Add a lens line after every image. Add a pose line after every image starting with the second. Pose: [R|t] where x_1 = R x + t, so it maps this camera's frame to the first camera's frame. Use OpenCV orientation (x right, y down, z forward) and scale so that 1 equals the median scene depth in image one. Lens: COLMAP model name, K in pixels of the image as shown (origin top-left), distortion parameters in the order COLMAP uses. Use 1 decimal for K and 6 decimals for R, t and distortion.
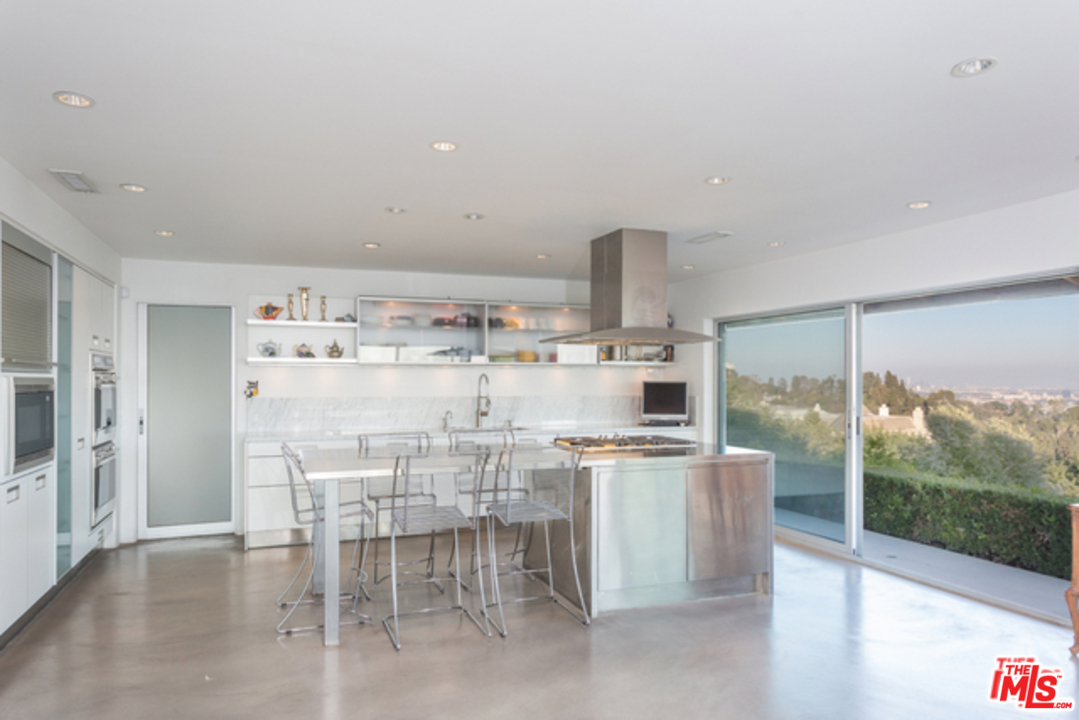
lens RADIAL K [[748.4, 0, 521.3], [0, 748.4, 385.6], [0, 0, 1]] dist [0.004228, 0.003264]
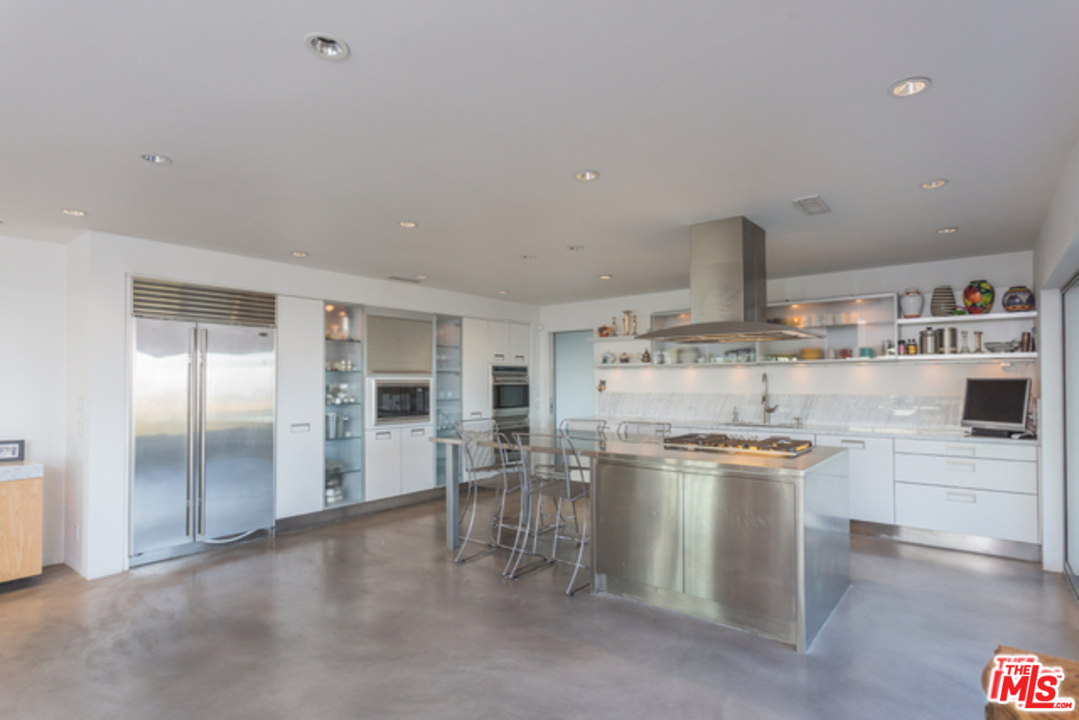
lens RADIAL K [[559.9, 0, 516.4], [0, 559.9, 374.0], [0, 0, 1]] dist [0.002166, 0.000377]
pose [[0.508225, -0.013382, -0.861121, 0.481364], [-0.003106, 0.999844, -0.017371, 0.001140], [0.861219, 0.011503, 0.508104, 0.310994]]
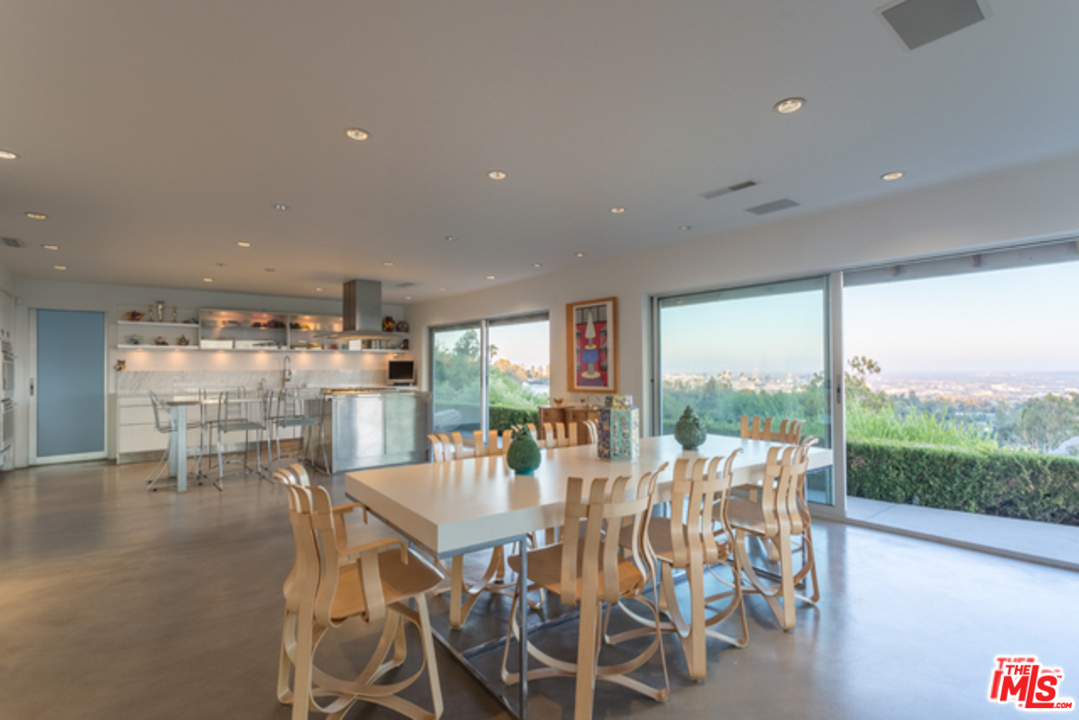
lens RADIAL K [[541.3, 0, 549.2], [0, 541.3, 363.5], [0, 0, 1]] dist [0.001938, 0.001483]
pose [[0.938271, -0.003207, 0.345887, 0.085002], [0.008558, 0.999866, -0.013945, 0.023767], [-0.345796, 0.016044, 0.938172, -0.358211]]
